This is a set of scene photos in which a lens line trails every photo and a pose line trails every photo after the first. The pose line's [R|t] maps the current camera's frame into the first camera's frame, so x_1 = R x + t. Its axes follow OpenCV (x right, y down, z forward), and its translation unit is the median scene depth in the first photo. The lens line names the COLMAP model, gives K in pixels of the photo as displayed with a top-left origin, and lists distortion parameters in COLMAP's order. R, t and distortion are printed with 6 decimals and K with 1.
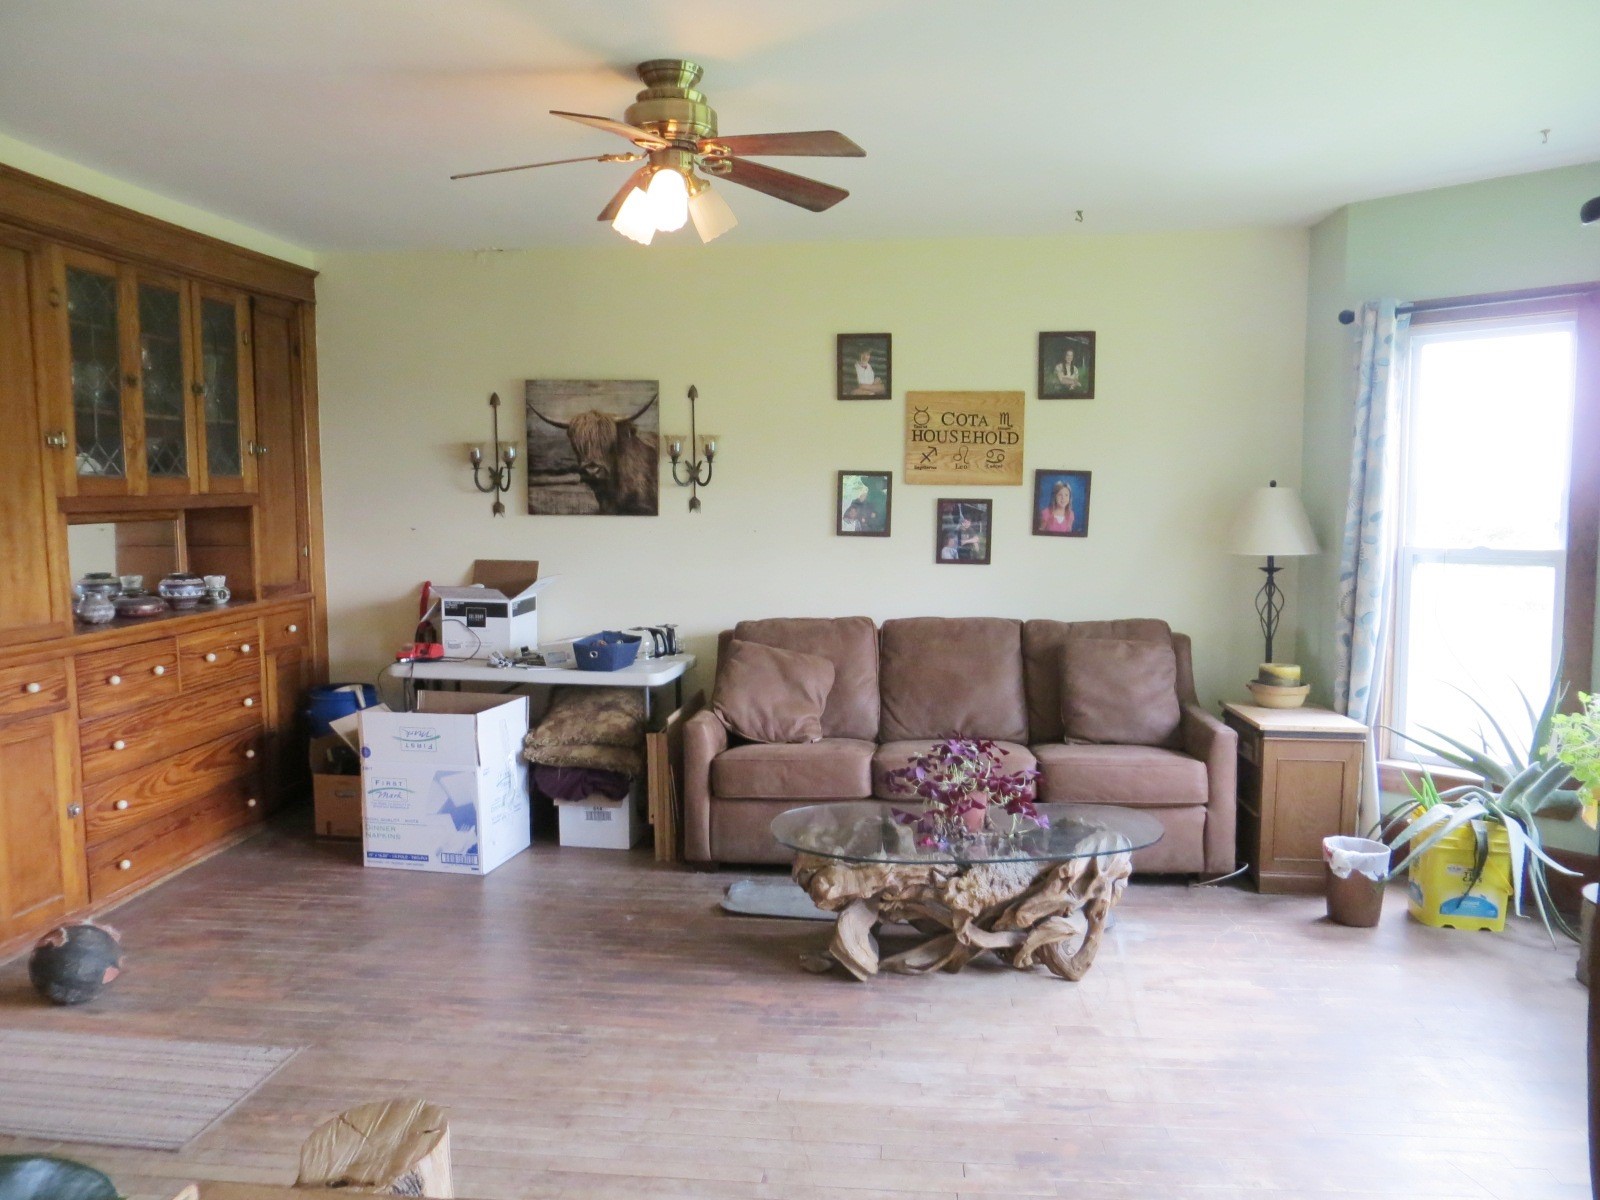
lens RADIAL K [[1208.5, 0, 800.0], [0, 1208.5, 600.0], [0, 0, 1]] dist [0.001870, -0.001606]
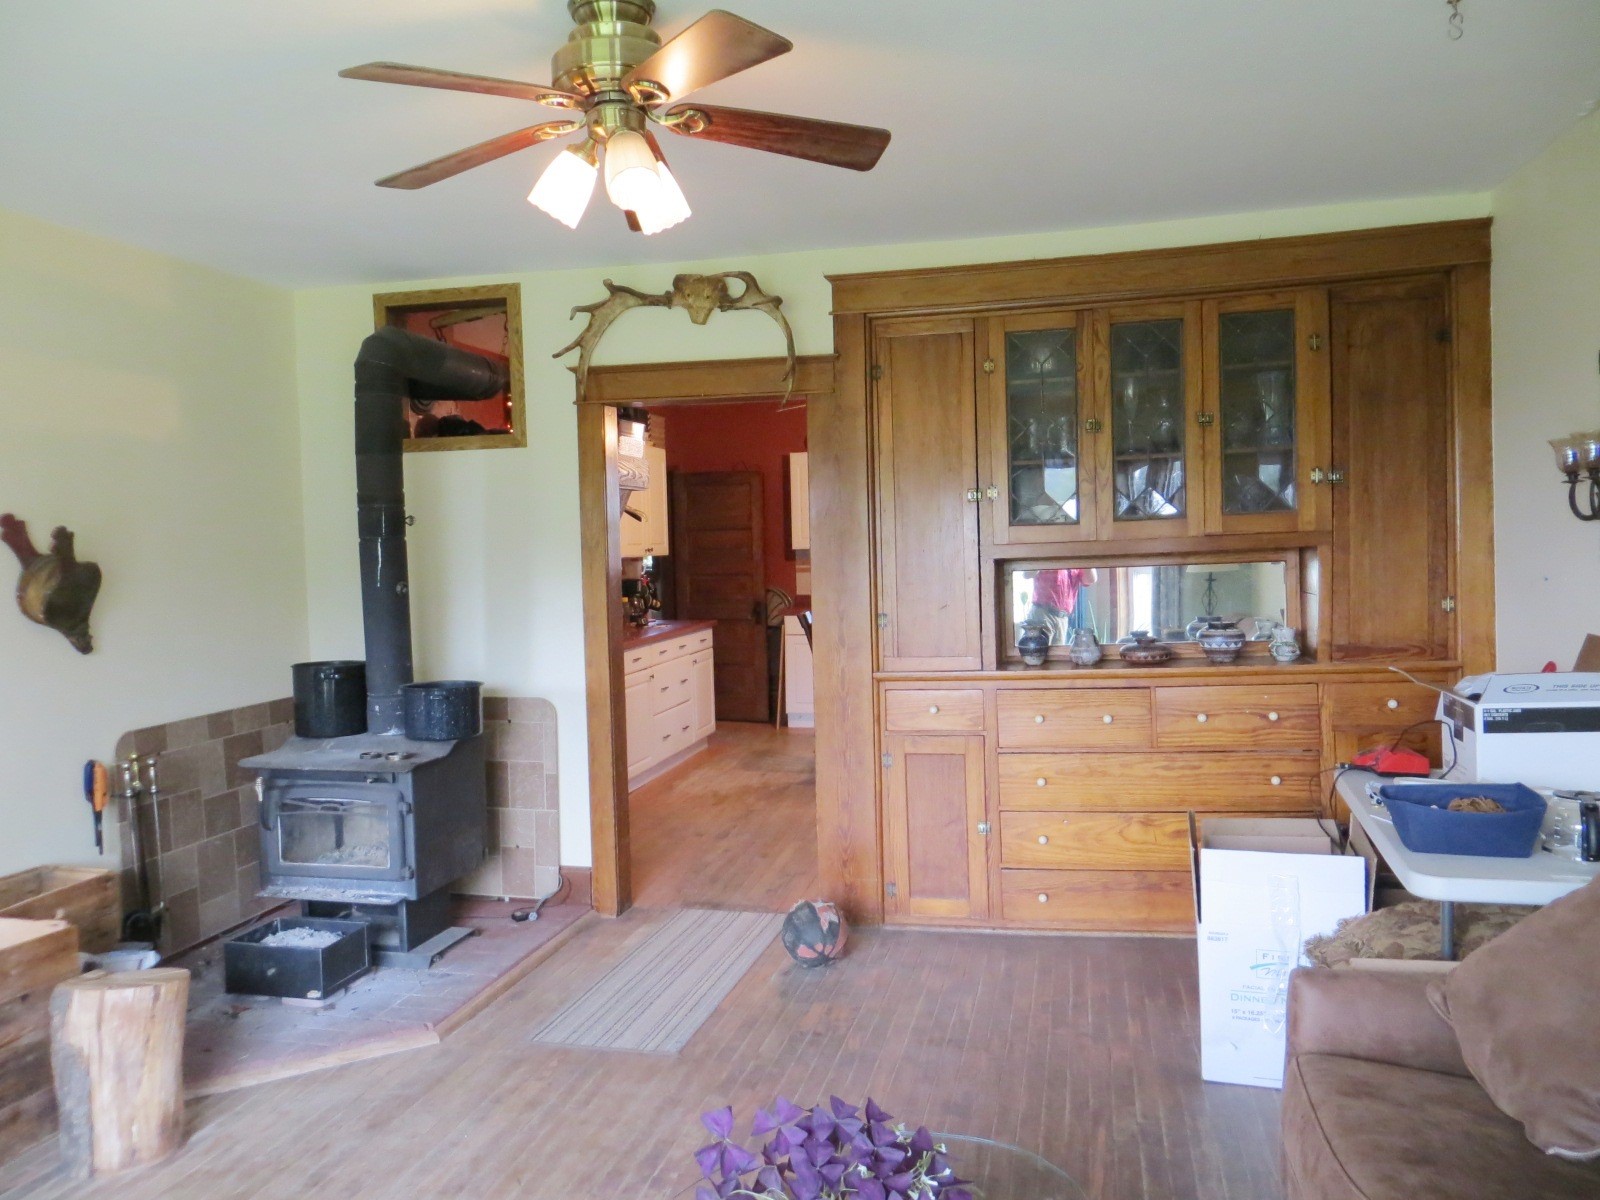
lens RADIAL K [[1208.5, 0, 800.0], [0, 1208.5, 600.0], [0, 0, 1]] dist [0.001870, -0.001606]
pose [[-0.107472, 0.040915, -0.993366, 0.434863], [-0.057842, 0.997203, 0.047331, -0.065563], [0.992524, 0.062545, -0.104805, 0.808126]]
